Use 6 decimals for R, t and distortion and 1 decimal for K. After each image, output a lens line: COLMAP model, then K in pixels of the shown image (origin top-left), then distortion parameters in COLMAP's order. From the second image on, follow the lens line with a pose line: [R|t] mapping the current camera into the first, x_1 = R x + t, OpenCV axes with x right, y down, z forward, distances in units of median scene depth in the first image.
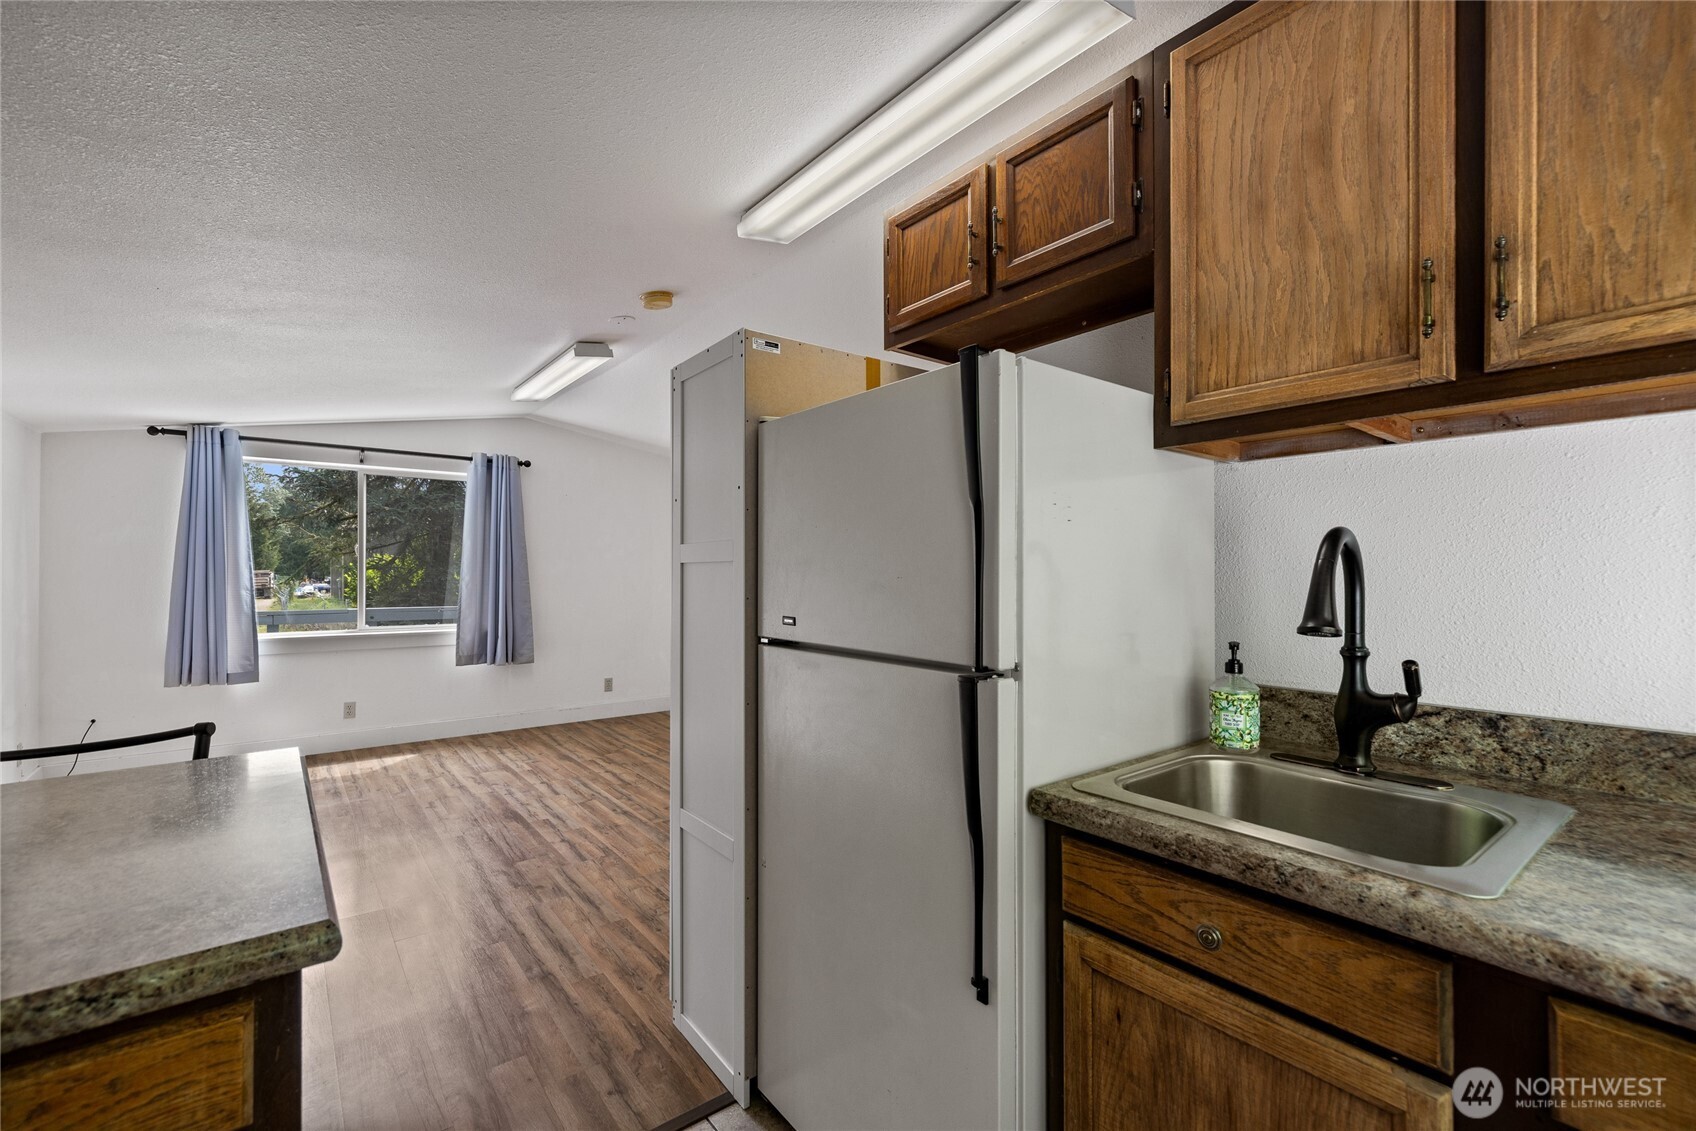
lens RADIAL K [[720.9, 0, 853.8], [0, 720.9, 577.8], [0, 0, 1]] dist [0.001544, 0.001321]
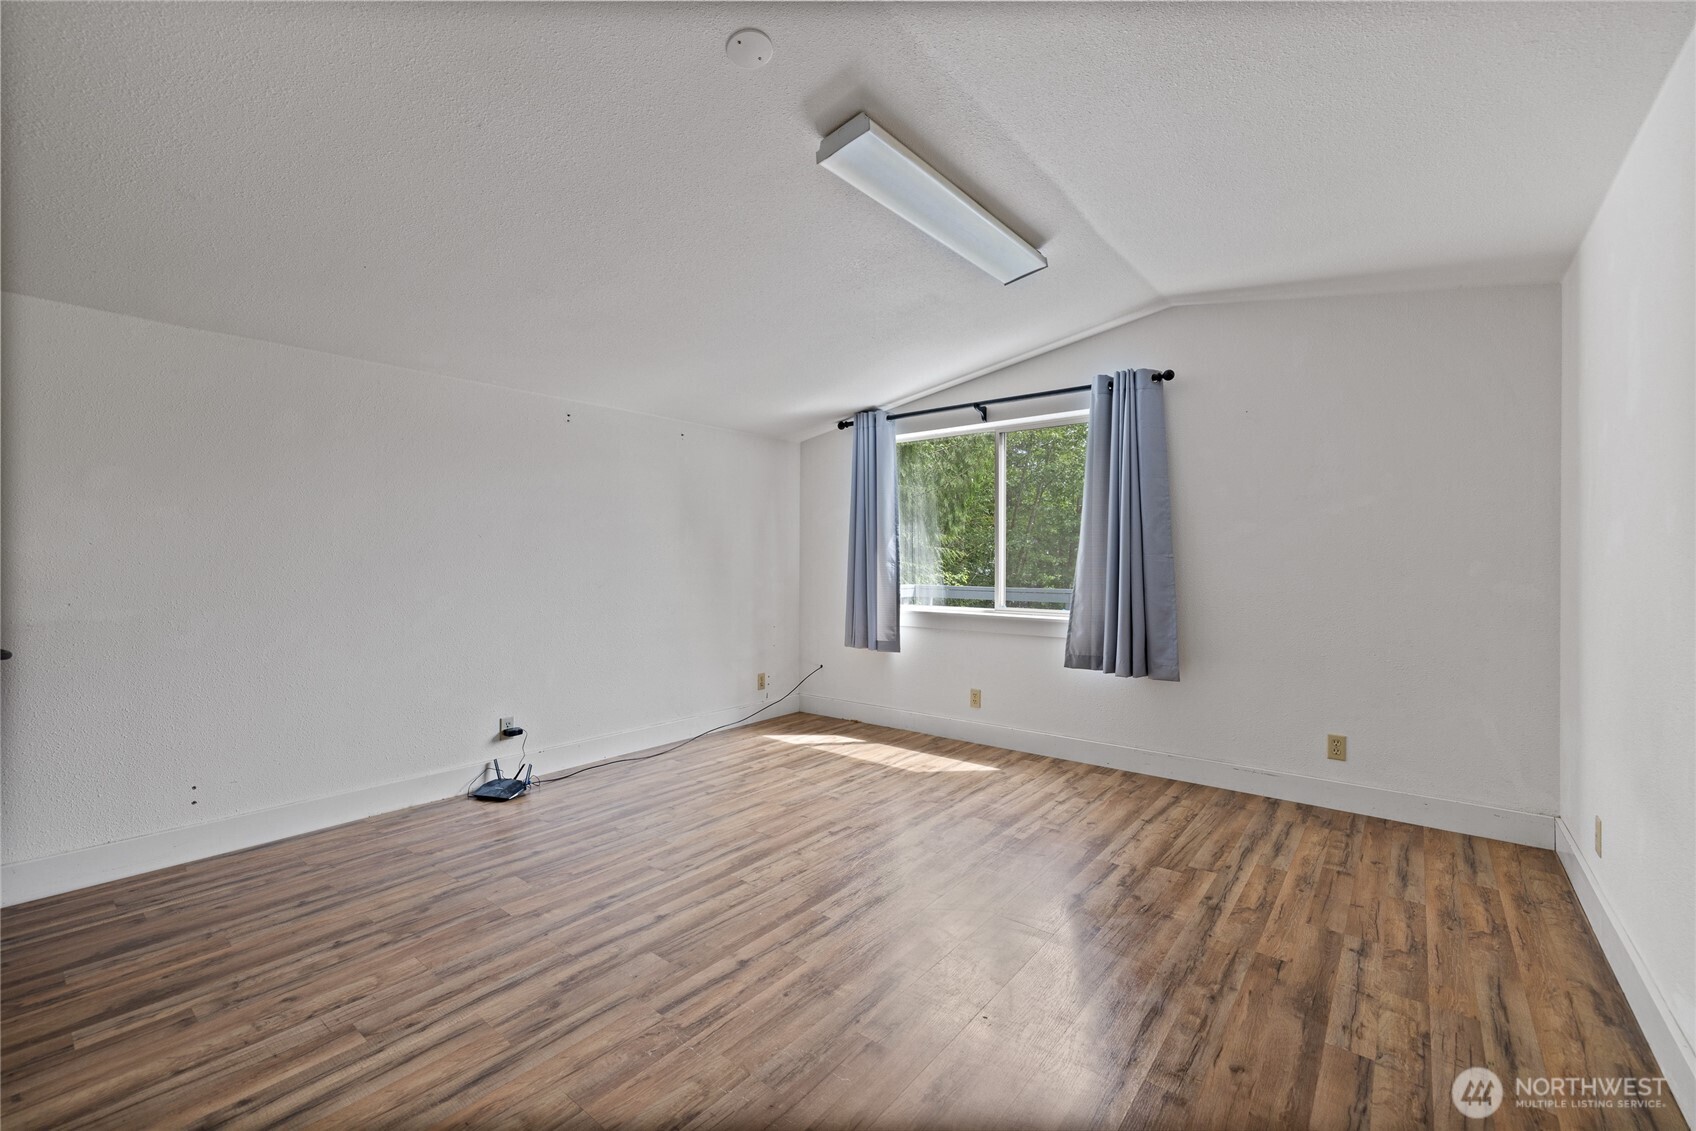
lens RADIAL K [[720.9, 0, 805.9], [0, 720.9, 554.5], [0, 0, 1]] dist [0.001544, 0.001321]
pose [[0.190601, -0.012593, -0.981587, 0.175314], [-0.009880, 0.999842, -0.014746, 0.025504], [0.981618, 0.012509, 0.190447, 0.790079]]
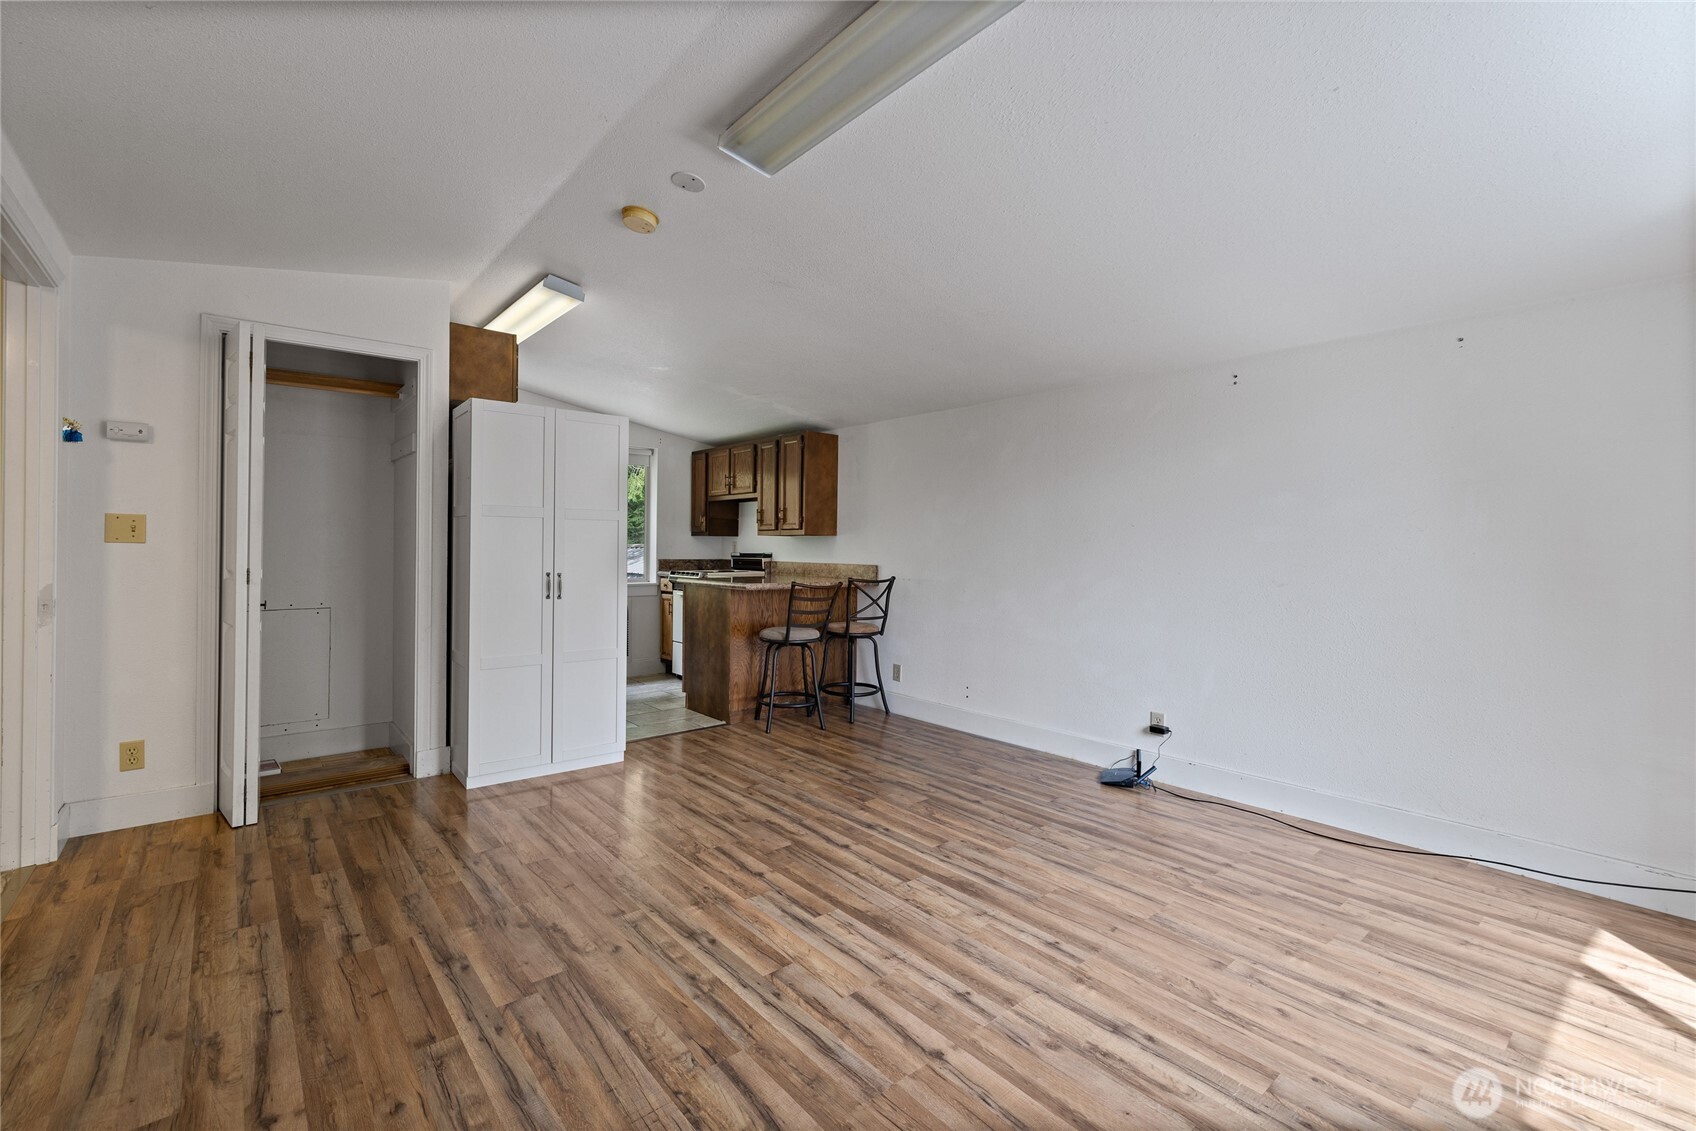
lens RADIAL K [[720.9, 0, 857.5], [0, 720.9, 512.1], [0, 0, 1]] dist [0.001544, 0.001321]
pose [[-0.999102, -0.016129, -0.039182, -0.397643], [-0.014566, 0.999100, -0.039849, 0.013164], [0.039789, -0.039243, -0.998437, 1.500689]]
